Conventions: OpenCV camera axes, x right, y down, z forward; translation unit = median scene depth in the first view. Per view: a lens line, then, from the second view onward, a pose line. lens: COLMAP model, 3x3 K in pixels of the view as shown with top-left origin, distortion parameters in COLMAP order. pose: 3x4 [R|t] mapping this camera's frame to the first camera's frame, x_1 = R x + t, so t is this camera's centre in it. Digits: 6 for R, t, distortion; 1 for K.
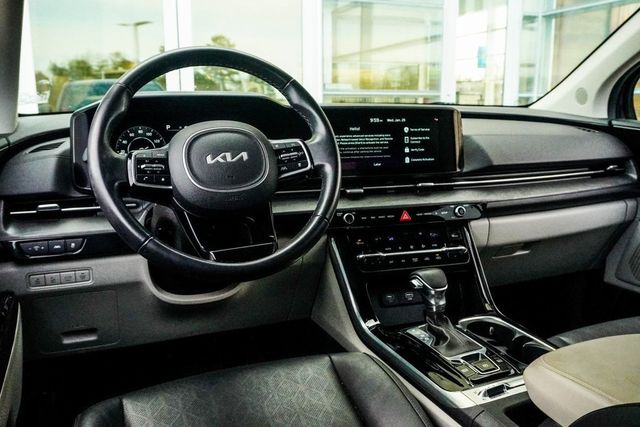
lens RADIAL K [[570.0, 0, 316.5], [0, 570.0, 215.3], [0, 0, 1]] dist [-0.033684, 0.036944]
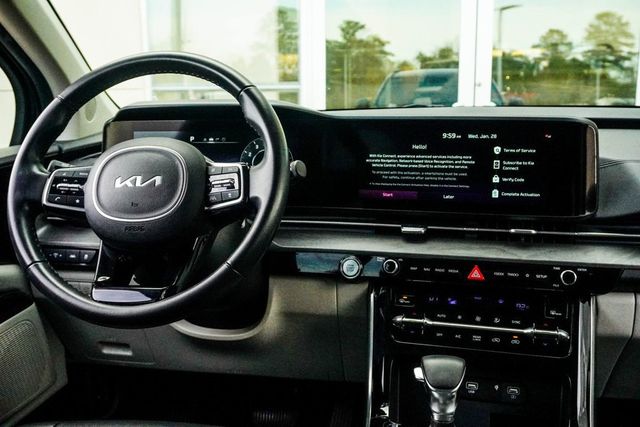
lens RADIAL K [[632.8, 0, 320.1], [0, 632.8, 214.4], [0, 0, 1]] dist [-0.015085, 0.000000]
pose [[0.840751, 0.093410, -0.533303, 0.403120], [-0.098142, 0.994980, 0.019553, -0.067246], [0.532452, 0.035900, 0.845699, 0.237649]]
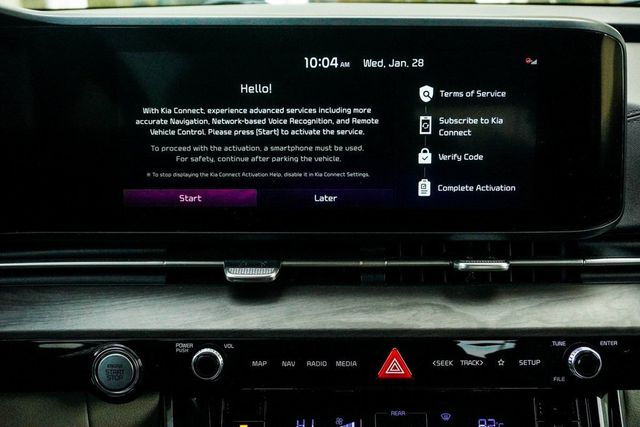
lens RADIAL K [[776.7, 0, 322.1], [0, 776.7, 214.4], [0, 0, 1]] dist [-0.018445, 0.000000]
pose [[0.960343, 0.078176, -0.267638, 0.227821], [-0.054925, 0.994122, 0.093296, -0.122819], [0.273358, -0.074896, 0.958992, 0.573049]]
